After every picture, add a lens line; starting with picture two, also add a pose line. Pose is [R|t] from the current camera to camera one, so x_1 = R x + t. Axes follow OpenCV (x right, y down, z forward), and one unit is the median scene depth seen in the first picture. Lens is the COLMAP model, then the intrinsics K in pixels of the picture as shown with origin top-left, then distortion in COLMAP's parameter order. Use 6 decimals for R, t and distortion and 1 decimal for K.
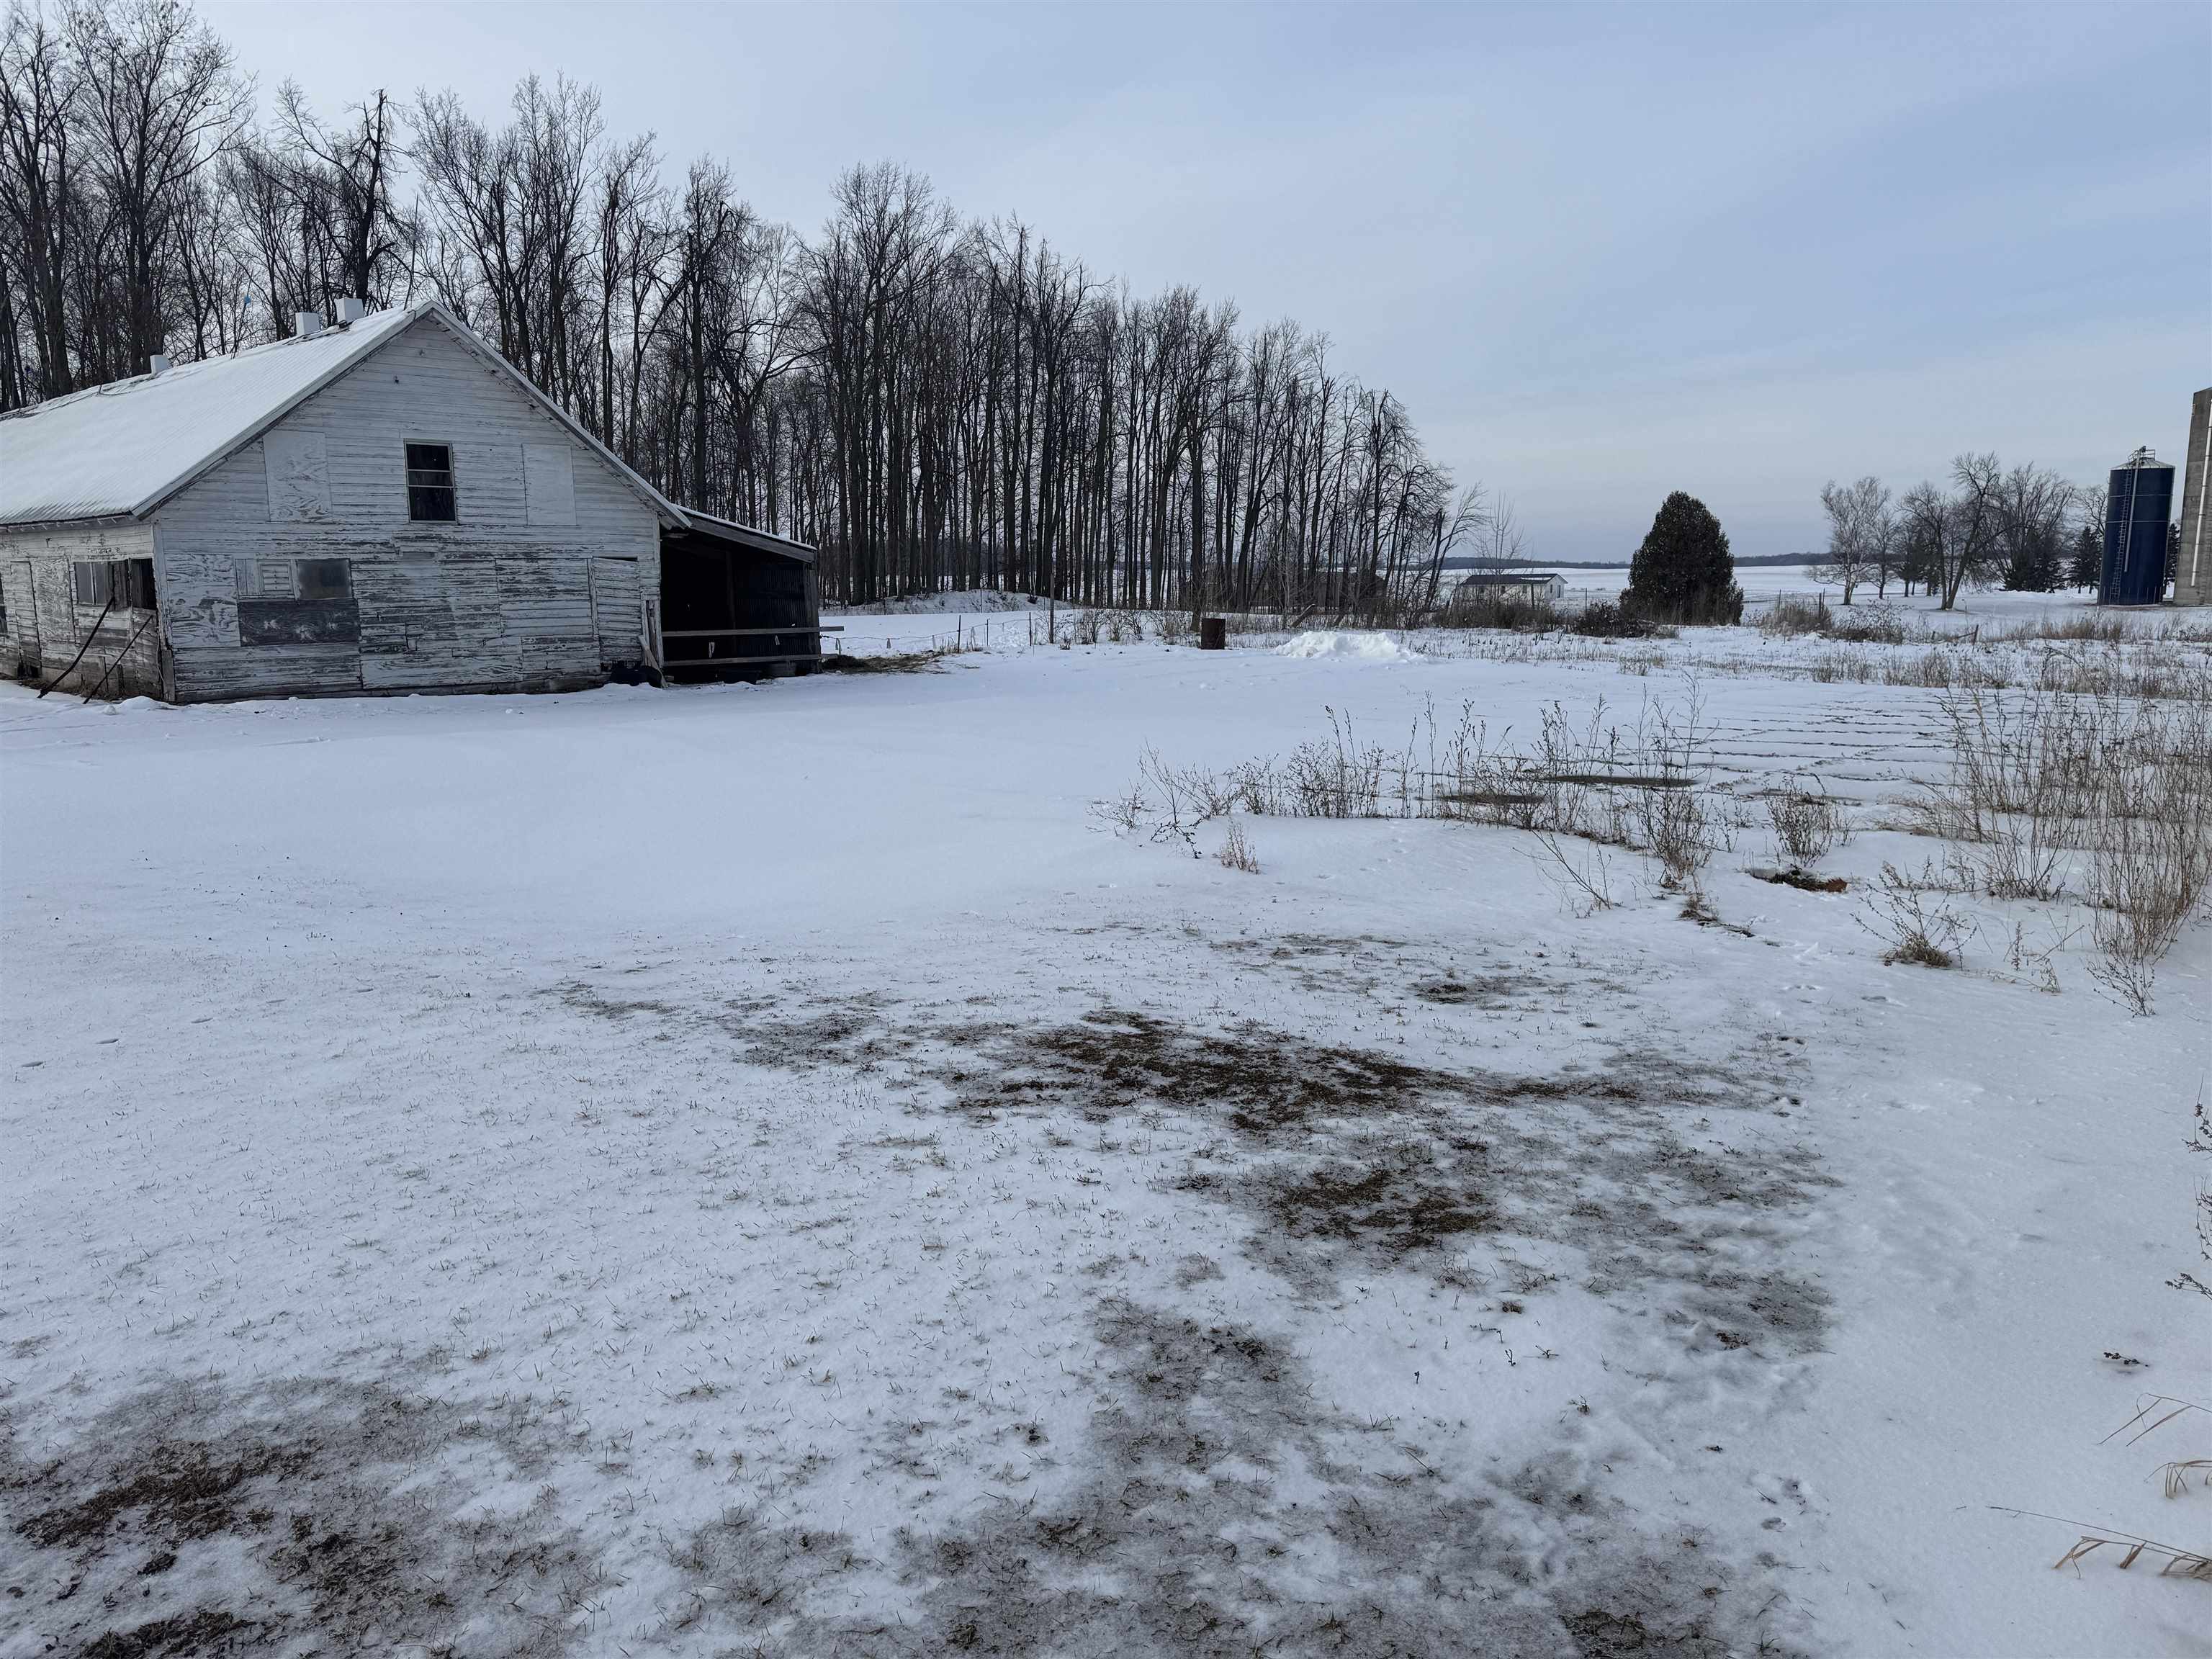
lens RADIAL K [[1542.7, 0, 1105.2], [0, 1542.7, 835.6], [0, 0, 1]] dist [0.004639, -0.006152]
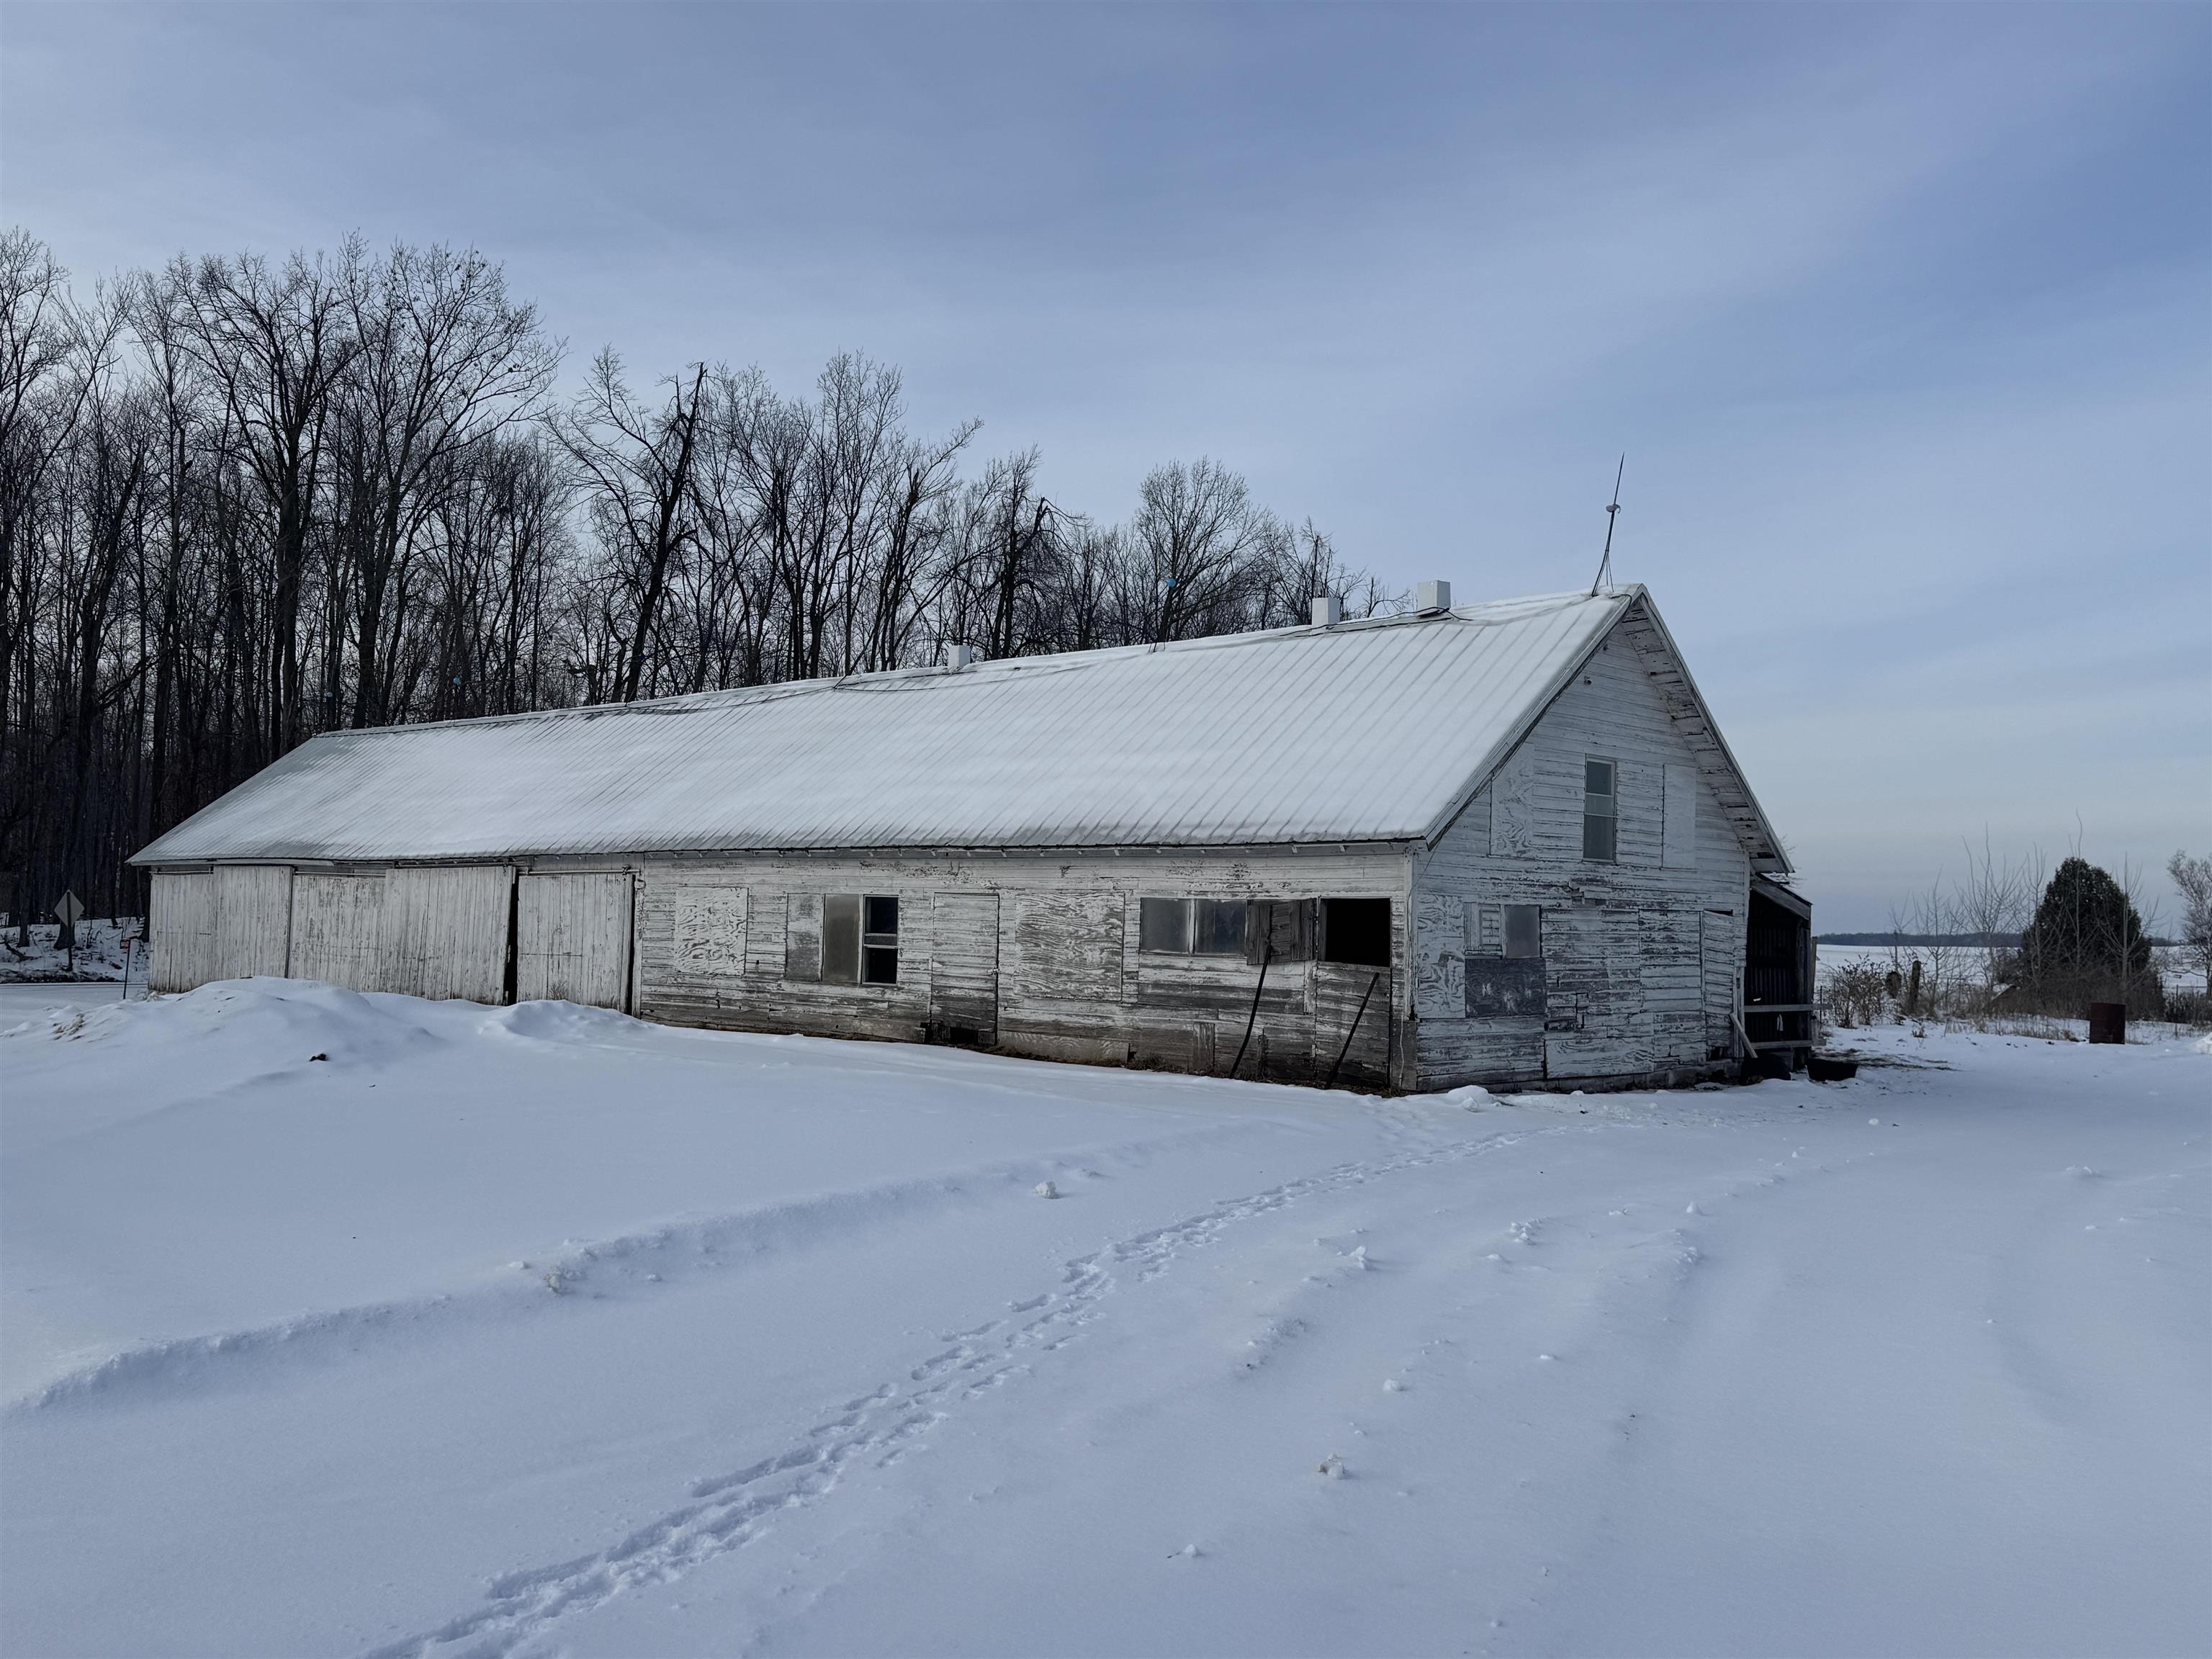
lens RADIAL K [[1856.8, 0, 1105.8], [0, 1856.8, 824.8], [0, 0, 1]] dist [-0.009337, -0.010362]
pose [[0.999499, 0.030983, 0.006439, -0.684542], [-0.028774, 0.974502, -0.222524, -0.009042], [-0.013169, 0.222228, 0.974906, 0.104200]]
